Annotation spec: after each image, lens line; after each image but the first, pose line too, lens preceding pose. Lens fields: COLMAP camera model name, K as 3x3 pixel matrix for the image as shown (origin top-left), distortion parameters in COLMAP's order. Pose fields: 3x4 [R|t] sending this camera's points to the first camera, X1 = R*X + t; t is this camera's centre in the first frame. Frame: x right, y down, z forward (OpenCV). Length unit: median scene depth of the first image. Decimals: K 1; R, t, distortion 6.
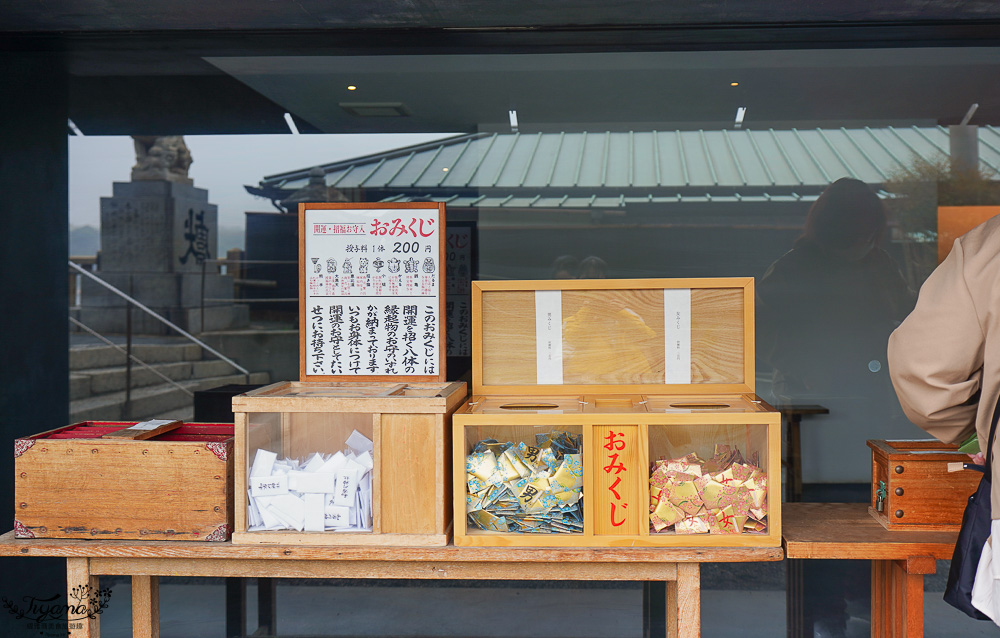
lens RADIAL K [[891.8, 0, 501.0], [0, 891.8, 316.5], [0, 0, 1]] dist [0.009119, 0.002539]
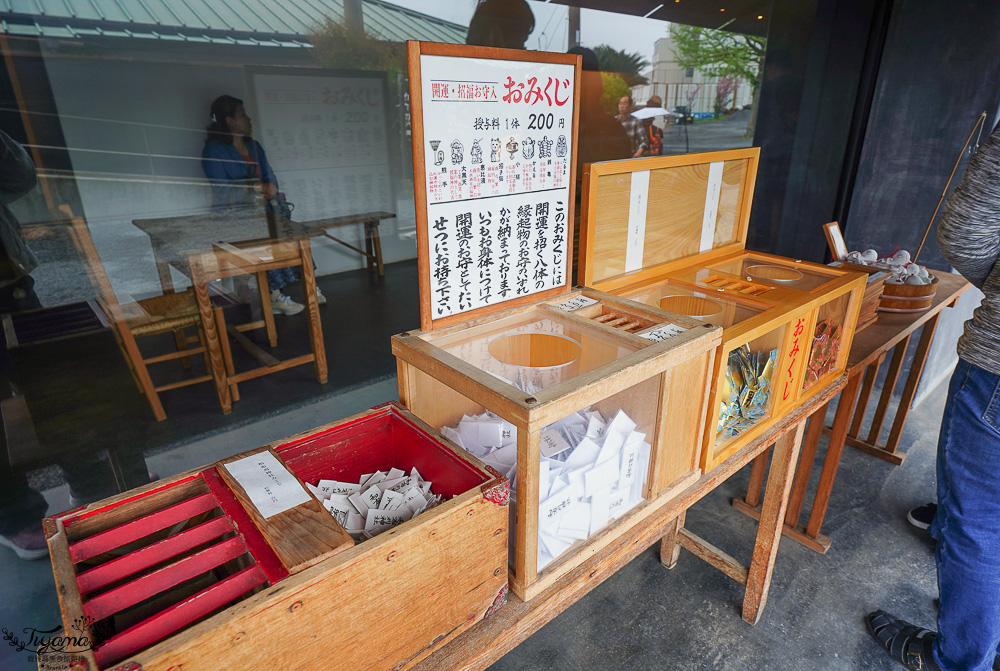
lens RADIAL K [[570.1, 0, 500.7], [0, 570.1, 339.8], [0, 0, 1]] dist [0.004400, 0.001272]
pose [[0.724078, -0.256489, 0.640254, -0.468508], [0.023610, 0.936956, 0.348648, -0.073294], [-0.689314, -0.237332, 0.684485, 0.661892]]
